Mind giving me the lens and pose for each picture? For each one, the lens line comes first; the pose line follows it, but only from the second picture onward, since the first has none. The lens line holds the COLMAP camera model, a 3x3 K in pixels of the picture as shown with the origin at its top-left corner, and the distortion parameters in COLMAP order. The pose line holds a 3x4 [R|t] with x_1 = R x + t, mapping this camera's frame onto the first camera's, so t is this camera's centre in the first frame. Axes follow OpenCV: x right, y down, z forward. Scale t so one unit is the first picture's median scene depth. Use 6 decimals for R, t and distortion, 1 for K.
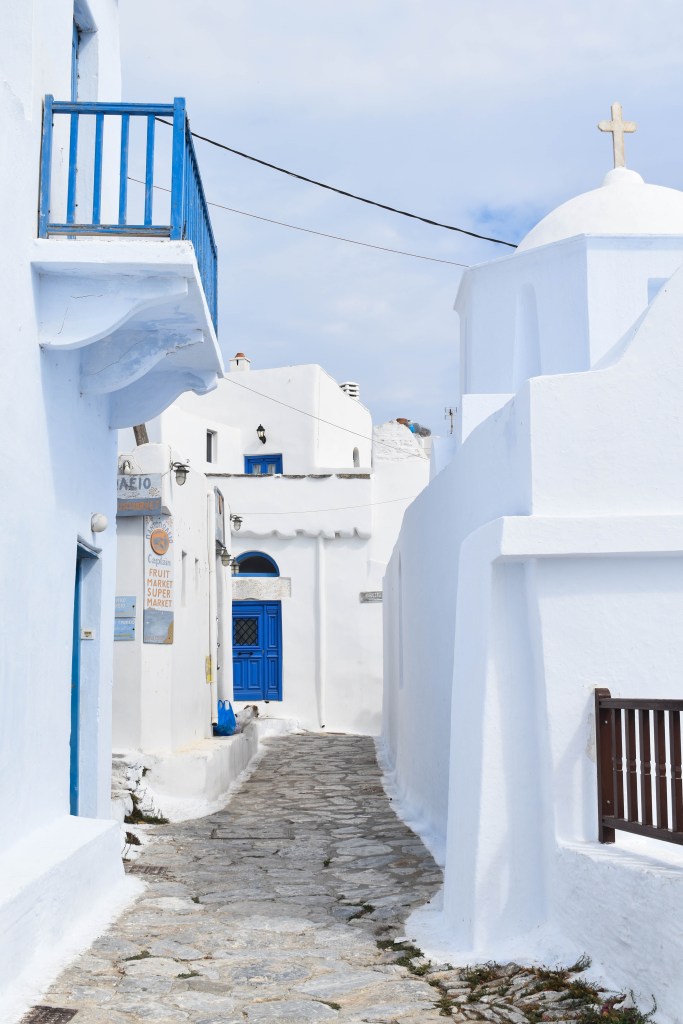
lens RADIAL K [[1619.2, 0, 341.5], [0, 1619.2, 512.0], [0, 0, 1]] dist [-0.024312, -0.137773]
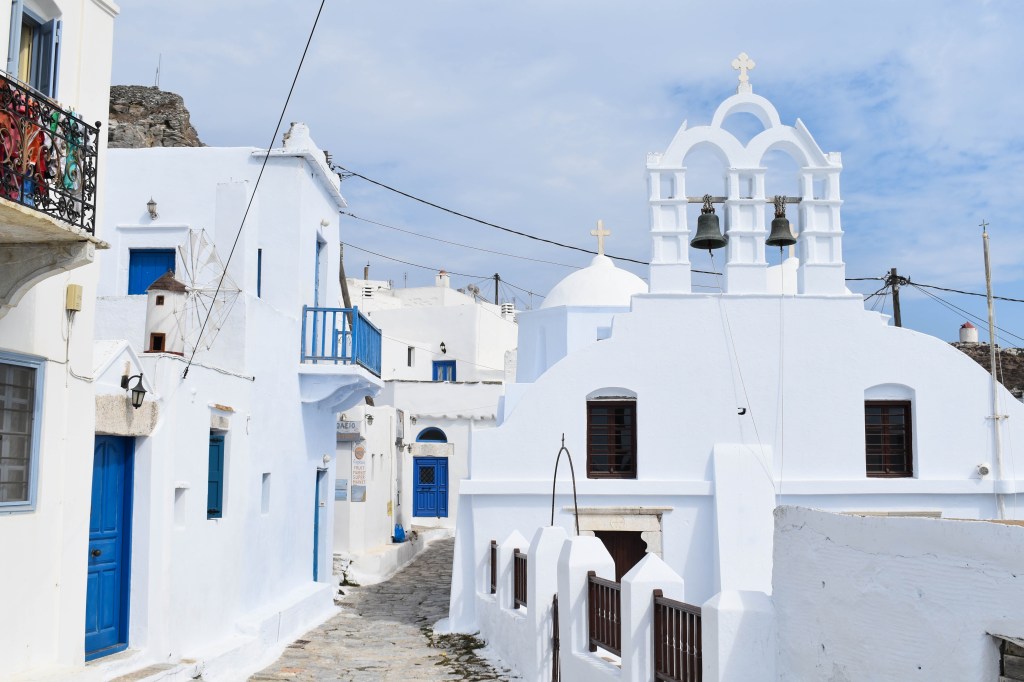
lens RADIAL K [[1419.8, 0, 512.0], [0, 1419.8, 341.0], [0, 0, 1]] dist [-0.107116, -0.016085]
pose [[0.999075, 0.009441, -0.041959, 0.174670], [-0.008948, 0.999889, 0.011941, -0.163190], [0.042067, -0.011555, 0.999048, -0.893428]]
